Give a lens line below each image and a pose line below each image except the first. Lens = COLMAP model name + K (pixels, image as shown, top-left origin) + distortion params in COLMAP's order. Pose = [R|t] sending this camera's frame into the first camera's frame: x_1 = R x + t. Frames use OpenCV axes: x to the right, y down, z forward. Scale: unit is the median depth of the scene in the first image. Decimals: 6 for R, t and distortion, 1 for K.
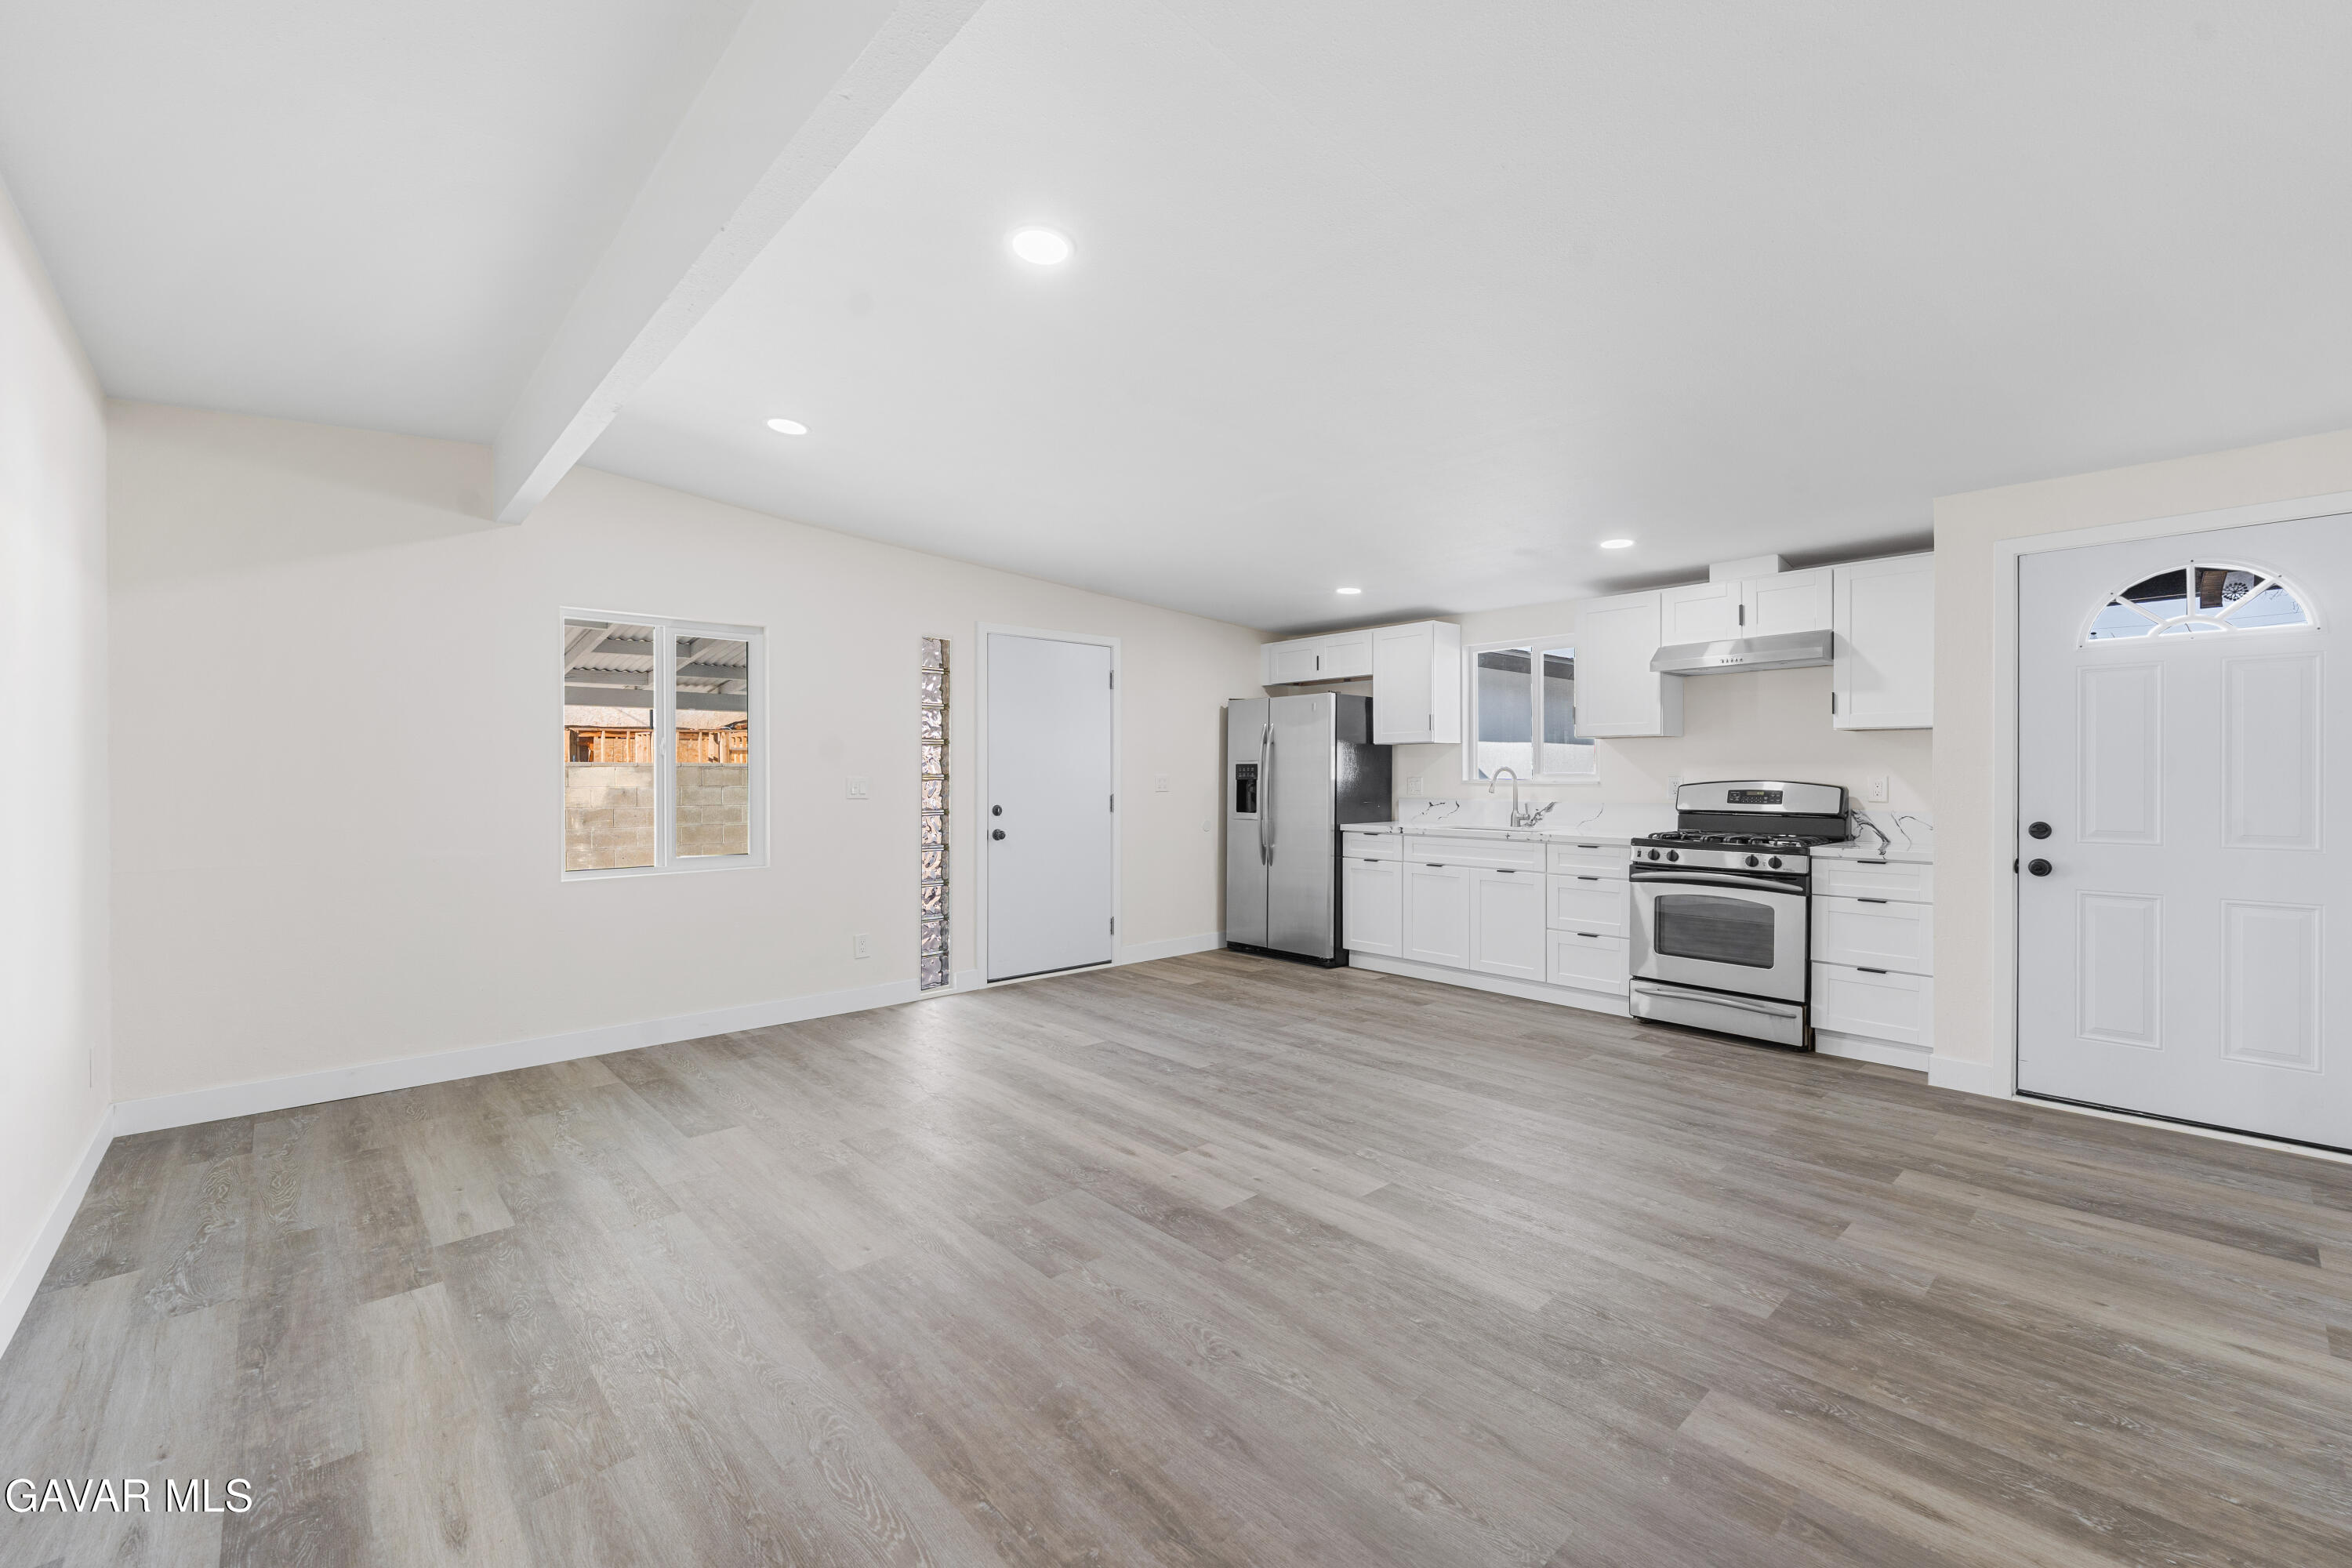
lens RADIAL K [[957.1, 0, 1180.4], [0, 957.1, 797.6], [0, 0, 1]] dist [0.000674, -0.000261]
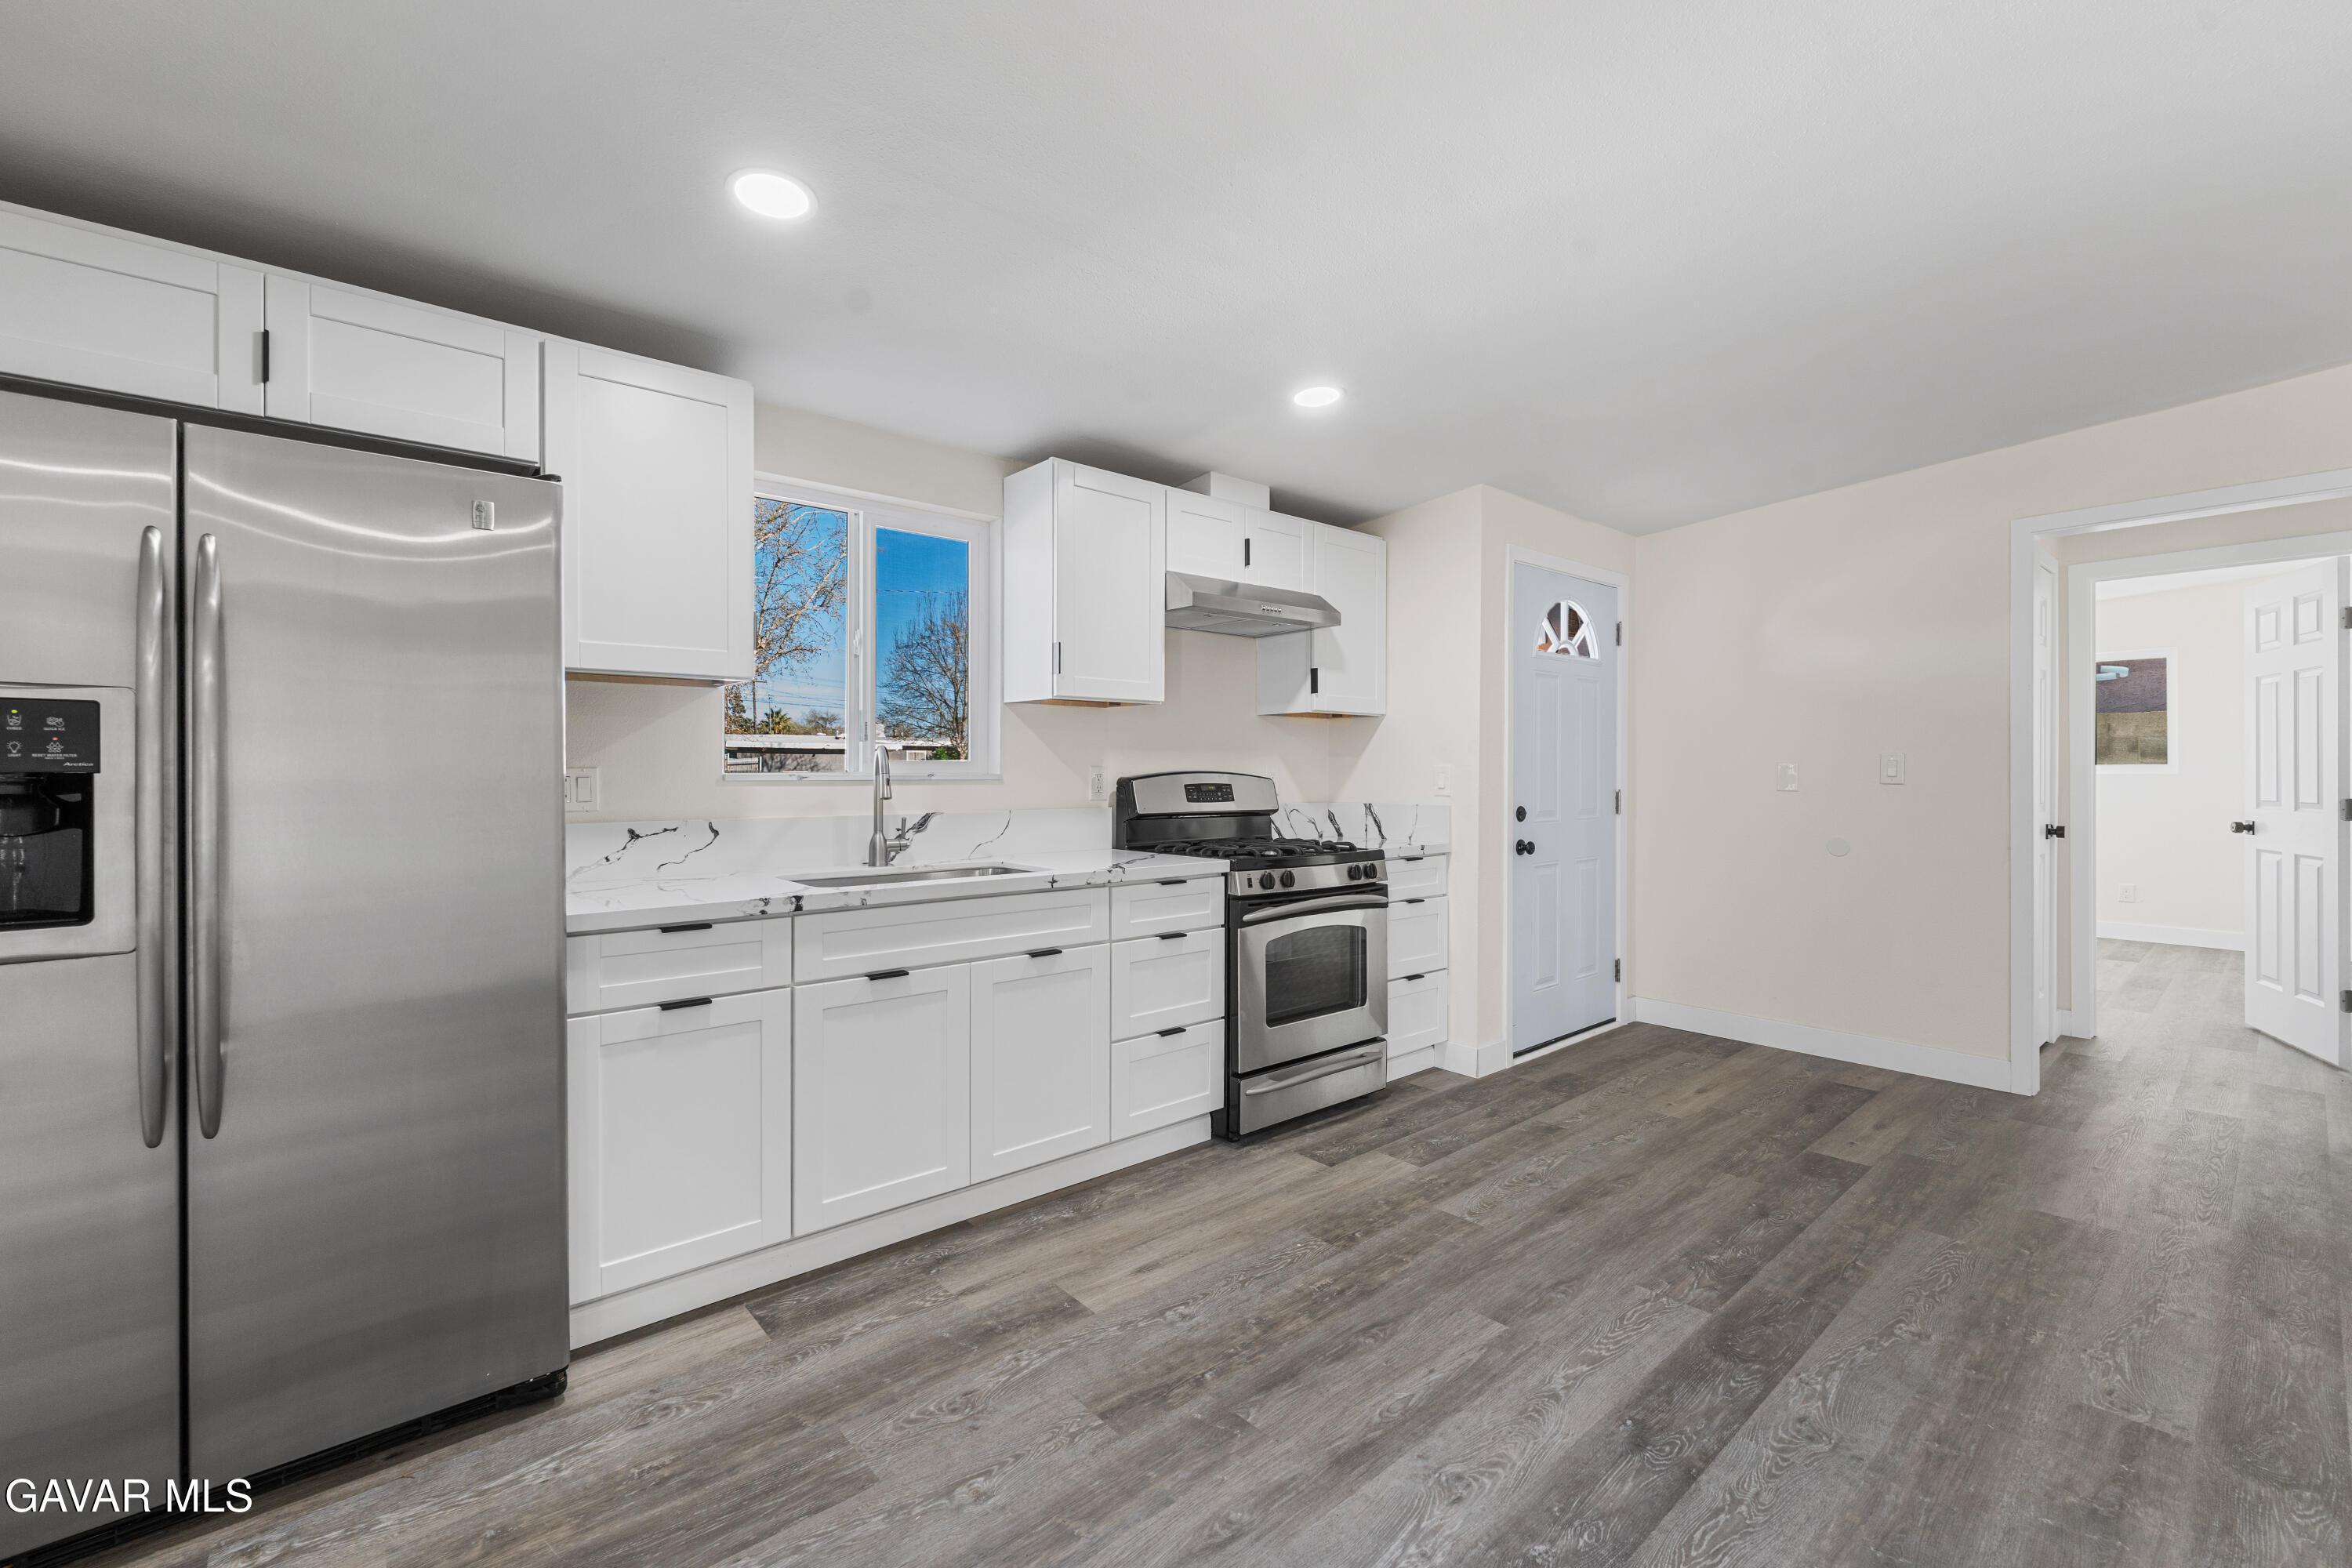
lens RADIAL K [[984.6, 0, 1171.5], [0, 984.6, 773.6], [0, 0, 1]] dist [0.003556, -0.002505]
pose [[0.035618, 0.000950, 0.999365, -0.212984], [0.027368, 0.999624, -0.001926, -0.017158], [-0.998991, 0.027419, 0.035579, 1.149992]]
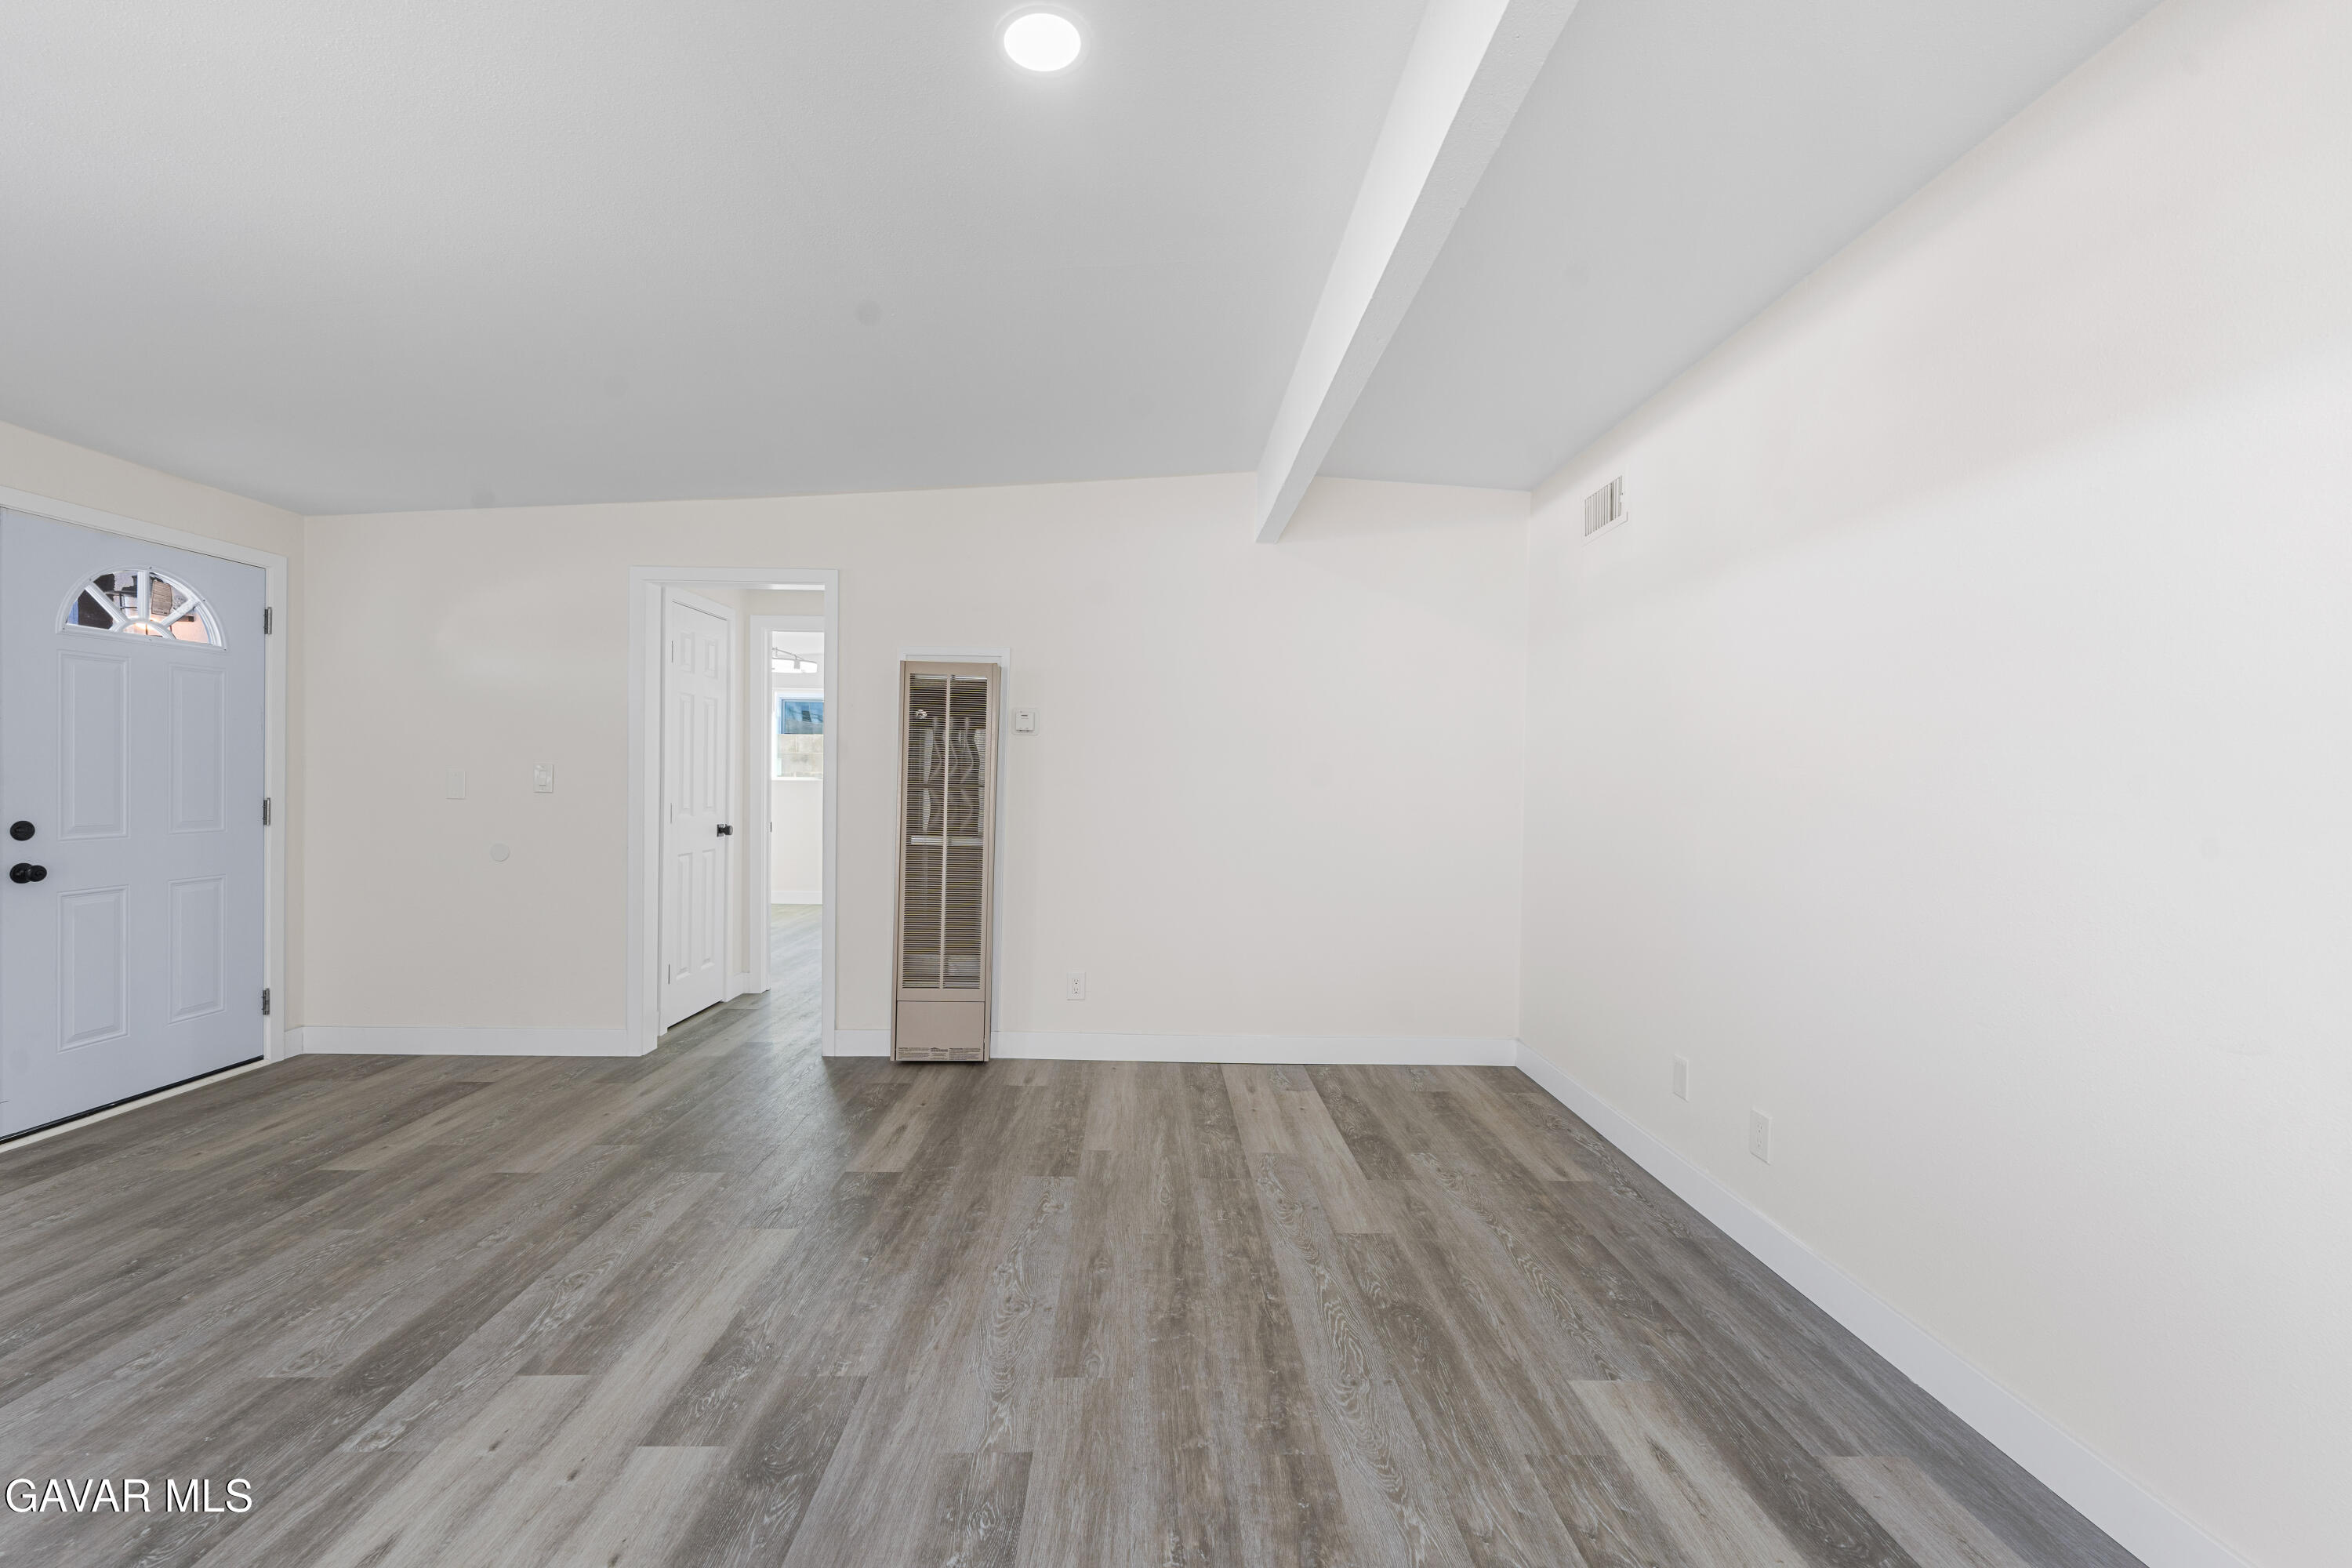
lens RADIAL K [[957.1, 0, 1175.0], [0, 957.1, 790.6], [0, 0, 1]] dist [0.000674, -0.000261]
pose [[-0.753758, -0.017529, 0.656919, -0.387693], [0.005005, 0.999462, 0.032413, -0.020398], [-0.657134, 0.027719, -0.753264, 0.815769]]
